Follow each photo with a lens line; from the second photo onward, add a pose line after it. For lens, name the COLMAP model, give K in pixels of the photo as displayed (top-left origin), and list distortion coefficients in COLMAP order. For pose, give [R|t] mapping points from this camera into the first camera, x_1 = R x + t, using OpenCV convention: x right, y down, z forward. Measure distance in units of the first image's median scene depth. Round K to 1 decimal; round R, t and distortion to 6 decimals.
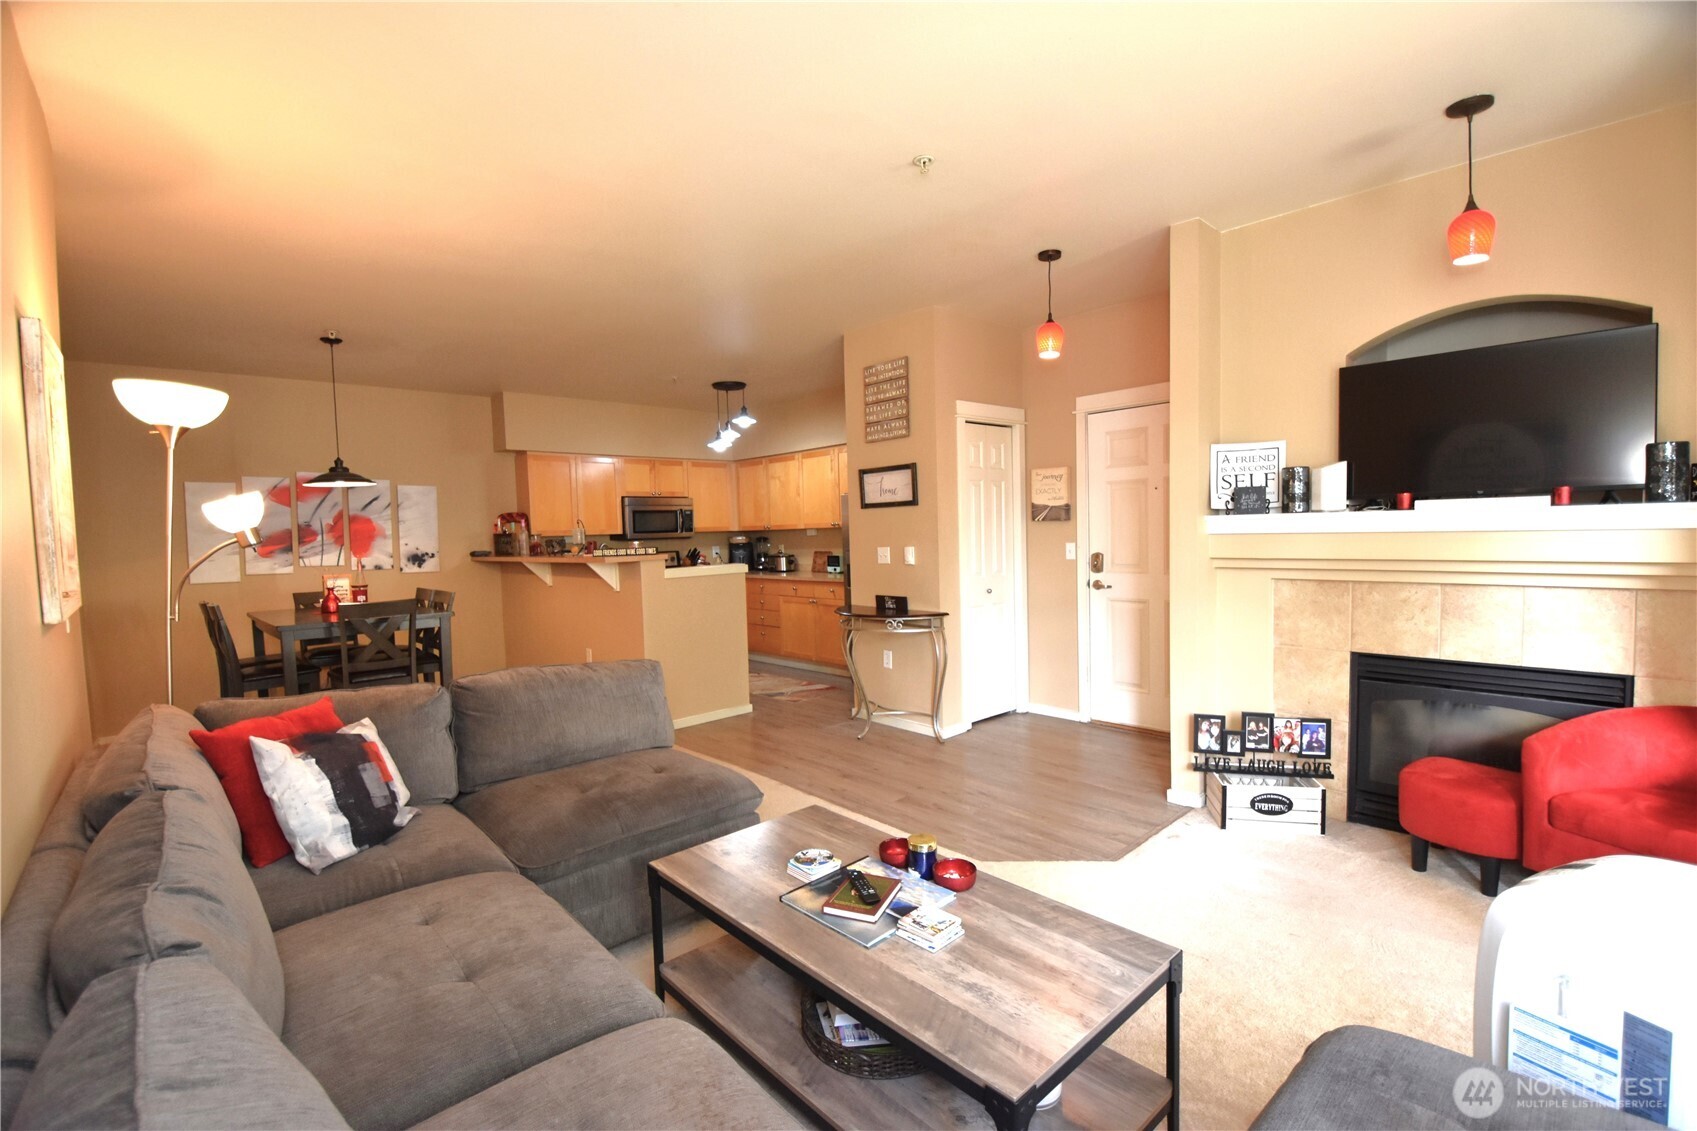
lens RADIAL K [[744.0, 0, 844.2], [0, 744.0, 570.1], [0, 0, 1]] dist [-0.015052, -0.001373]
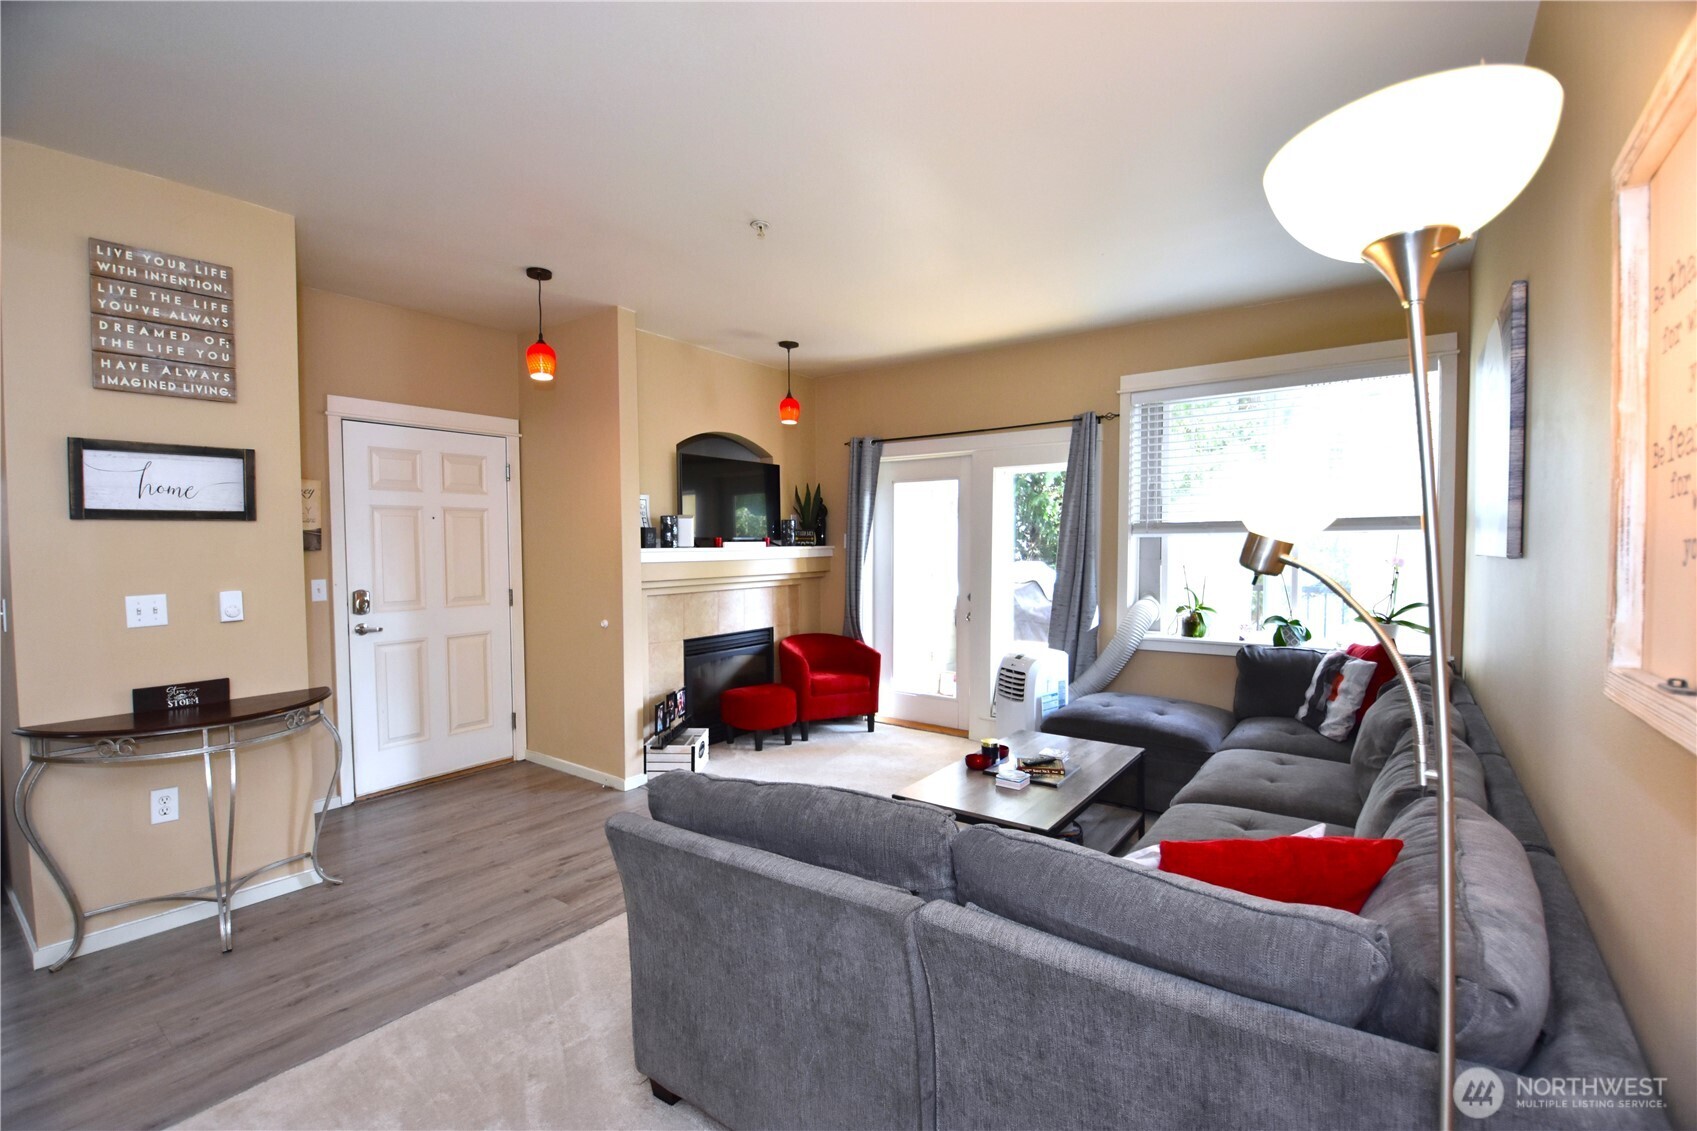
lens RADIAL K [[744.0, 0, 838.8], [0, 744.0, 564.9], [0, 0, 1]] dist [-0.015052, -0.001373]
pose [[-0.195605, 0.000646, 0.980683, -0.578474], [0.066857, 0.997682, 0.012678, -0.027071], [-0.978401, 0.068046, -0.195195, 0.653397]]
